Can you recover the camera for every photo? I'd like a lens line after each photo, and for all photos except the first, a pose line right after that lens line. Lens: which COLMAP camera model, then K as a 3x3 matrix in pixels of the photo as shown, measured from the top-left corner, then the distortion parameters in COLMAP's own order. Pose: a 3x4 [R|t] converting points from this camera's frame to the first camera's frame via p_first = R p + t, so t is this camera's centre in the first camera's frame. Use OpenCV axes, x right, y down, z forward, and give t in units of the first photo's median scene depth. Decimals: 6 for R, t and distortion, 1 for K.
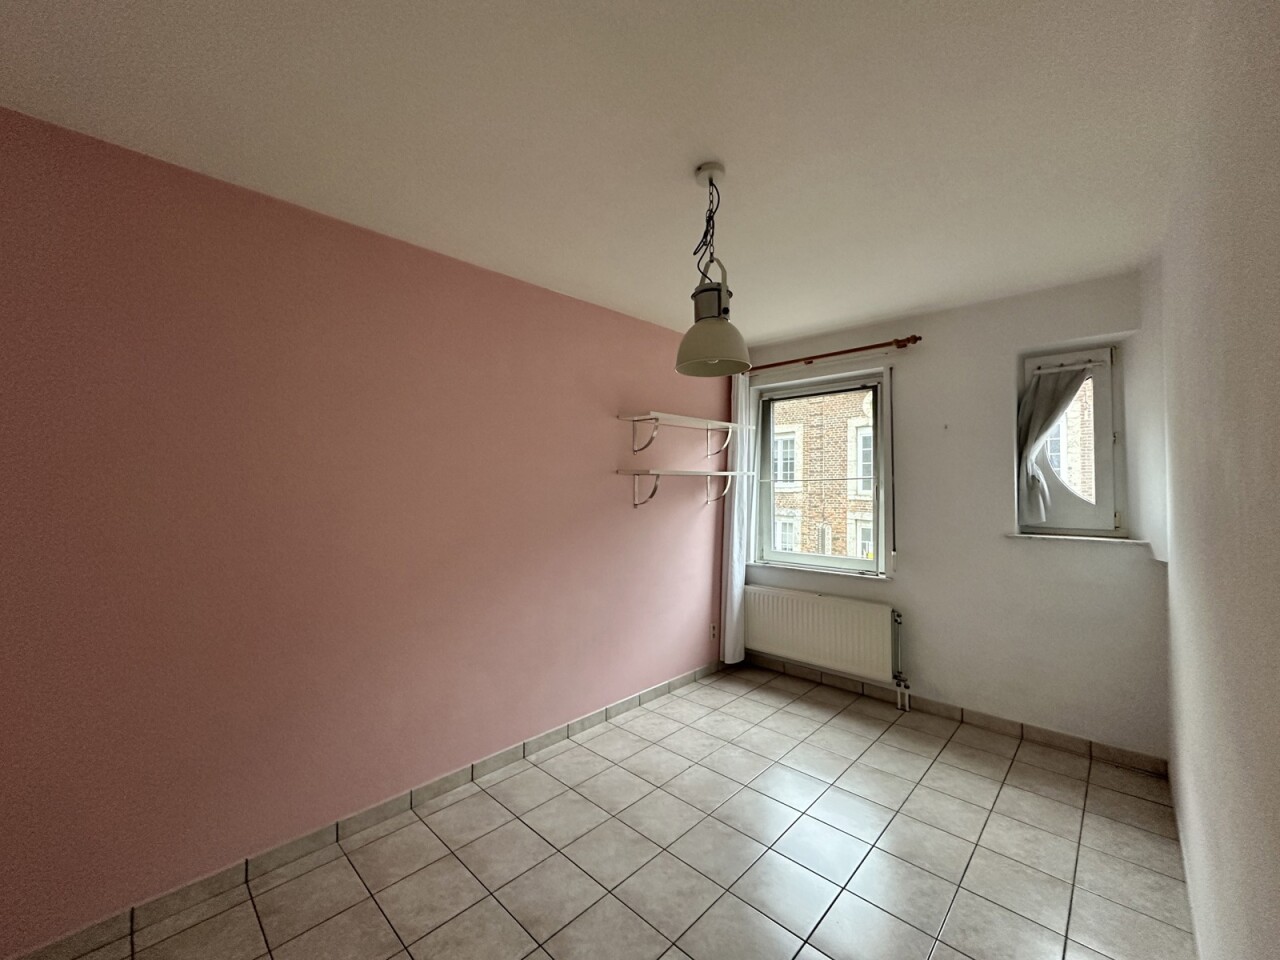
lens RADIAL K [[507.0, 0, 638.7], [0, 507.0, 477.6], [0, 0, 1]] dist [-0.006333, 0.001179]
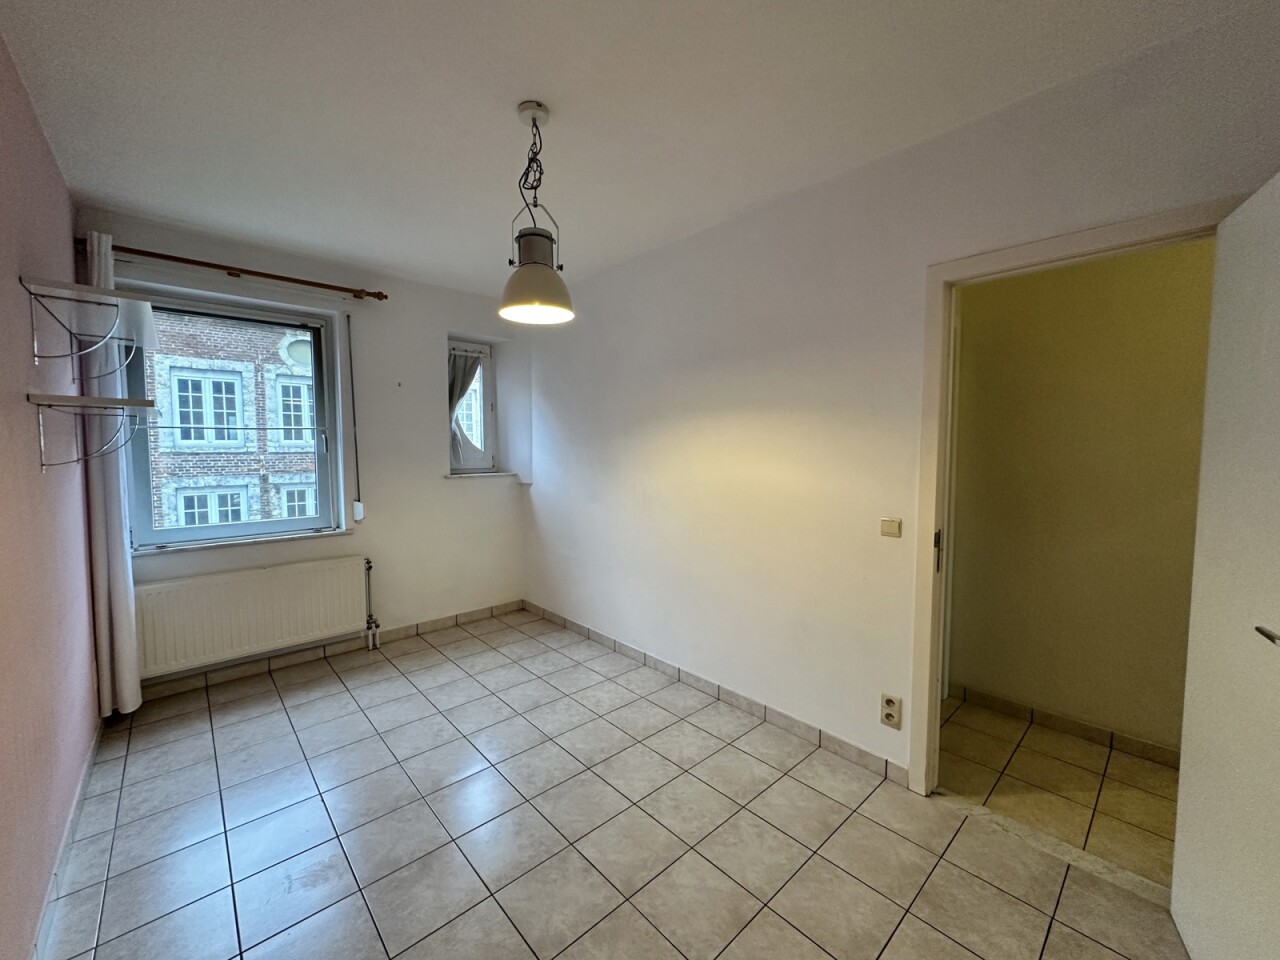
lens RADIAL K [[507.0, 0, 637.5], [0, 507.0, 477.3], [0, 0, 1]] dist [-0.006333, 0.001179]
pose [[0.065941, -0.062141, 0.995887, -0.535297], [-0.017694, 0.997829, 0.063434, 0.026532], [-0.997667, -0.021804, 0.064698, 0.439940]]
